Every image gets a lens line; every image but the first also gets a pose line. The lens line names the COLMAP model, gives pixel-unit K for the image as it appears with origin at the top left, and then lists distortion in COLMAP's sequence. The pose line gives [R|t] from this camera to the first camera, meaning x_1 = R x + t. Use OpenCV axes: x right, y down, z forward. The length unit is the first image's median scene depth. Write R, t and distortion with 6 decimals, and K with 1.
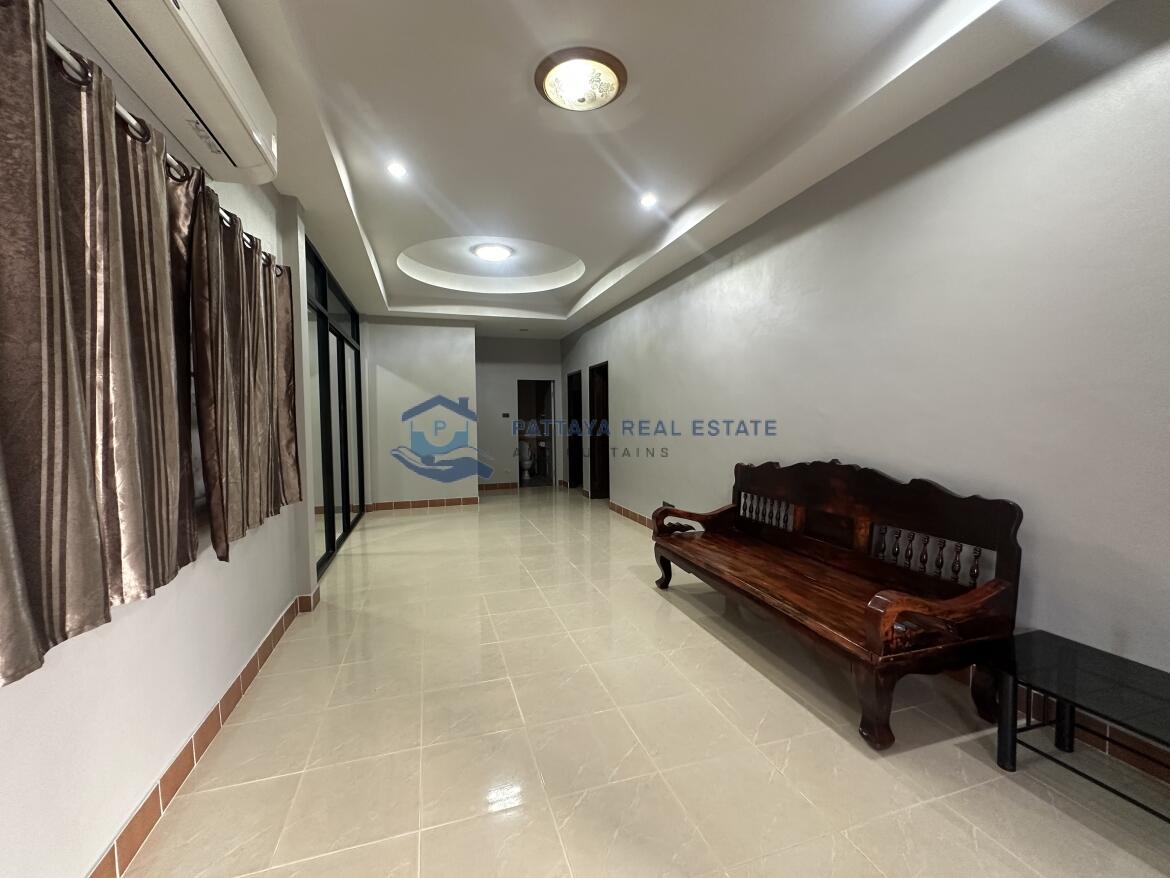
lens RADIAL K [[489.8, 0, 584.7], [0, 489.8, 437.7], [0, 0, 1]] dist [-0.001177, 0.000532]
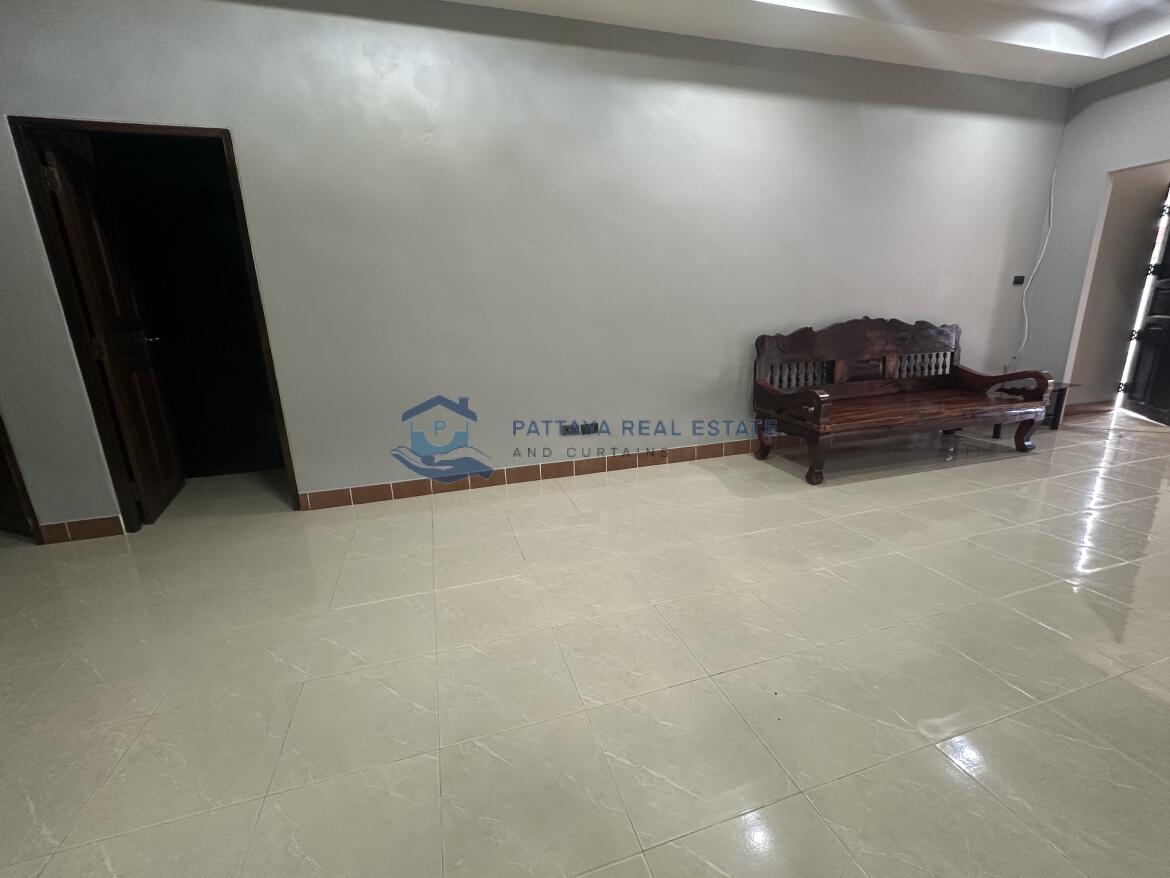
lens RADIAL K [[489.8, 0, 586.4], [0, 489.8, 437.0], [0, 0, 1]] dist [-0.001177, 0.000532]
pose [[0.016515, -0.246397, 0.969028, -0.802175], [0.074228, 0.966788, 0.244563, -0.017217], [-0.997105, 0.067890, 0.034256, 1.644329]]
